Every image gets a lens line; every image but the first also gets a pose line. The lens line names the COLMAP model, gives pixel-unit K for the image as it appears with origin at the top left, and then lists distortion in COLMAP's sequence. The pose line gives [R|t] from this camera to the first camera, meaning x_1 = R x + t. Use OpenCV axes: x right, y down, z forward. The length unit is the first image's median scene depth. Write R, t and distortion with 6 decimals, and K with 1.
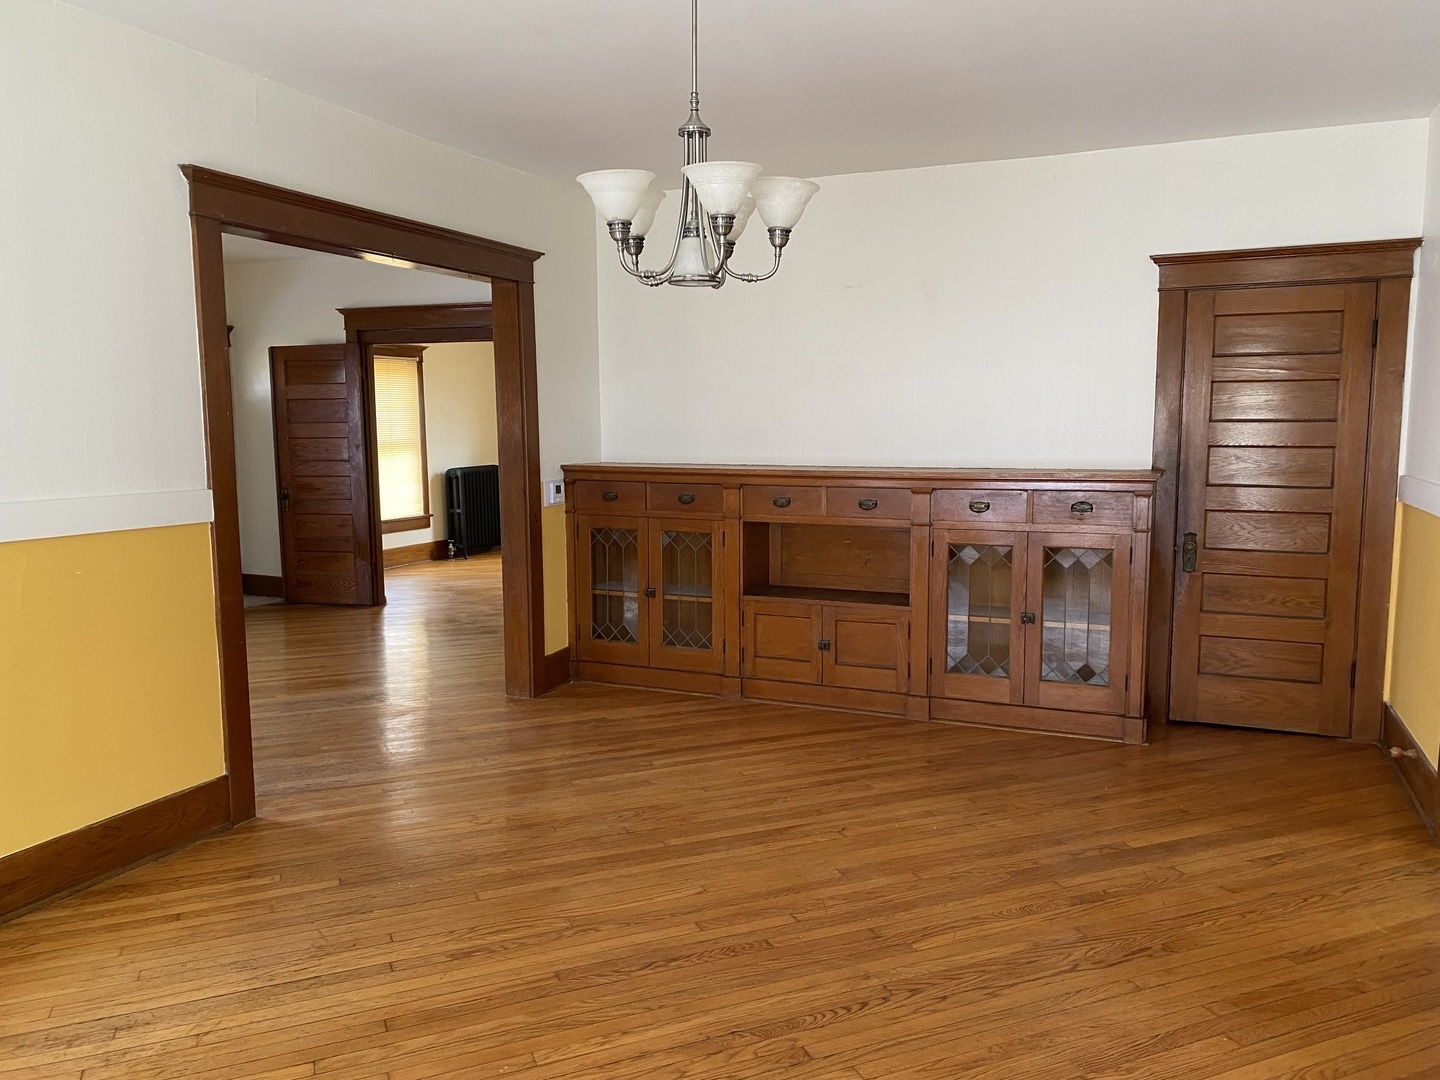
lens RADIAL K [[1096.5, 0, 717.8], [0, 1096.5, 537.9], [0, 0, 1]] dist [0.049419, -0.064356]
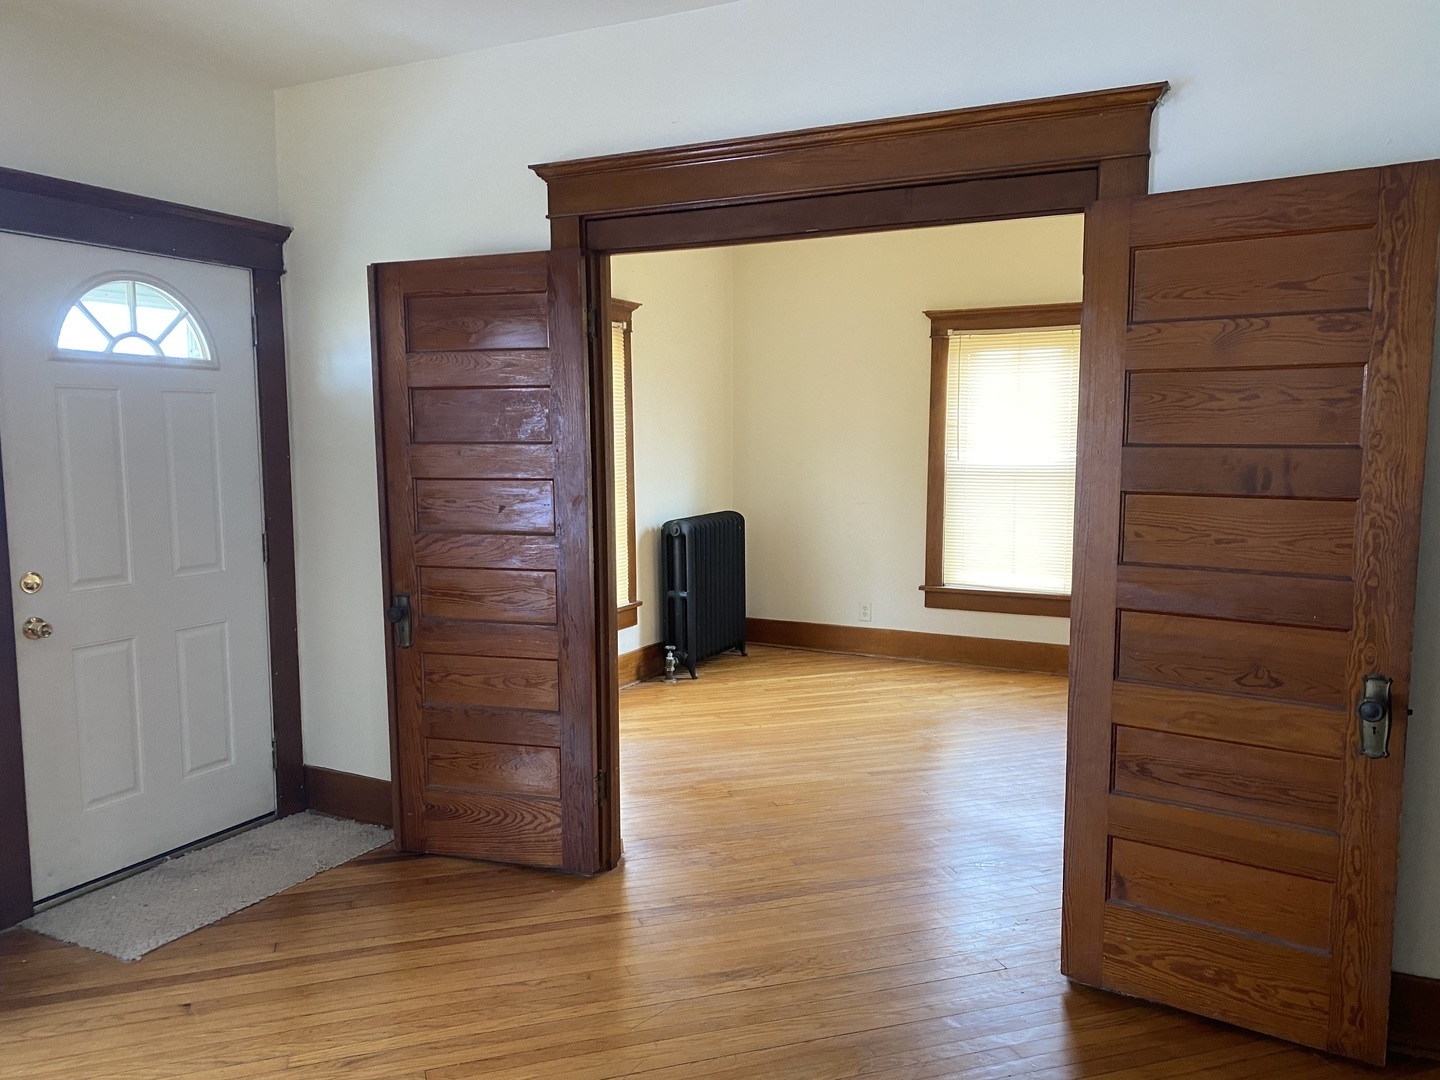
lens RADIAL K [[1096.5, 0, 722.0], [0, 1096.5, 543.1], [0, 0, 1]] dist [0.049419, -0.064356]
pose [[0.998015, 0.003793, -0.062868, -0.238779], [-0.004341, 0.999954, -0.008583, -0.061494], [0.062833, 0.008839, 0.997985, 0.573576]]
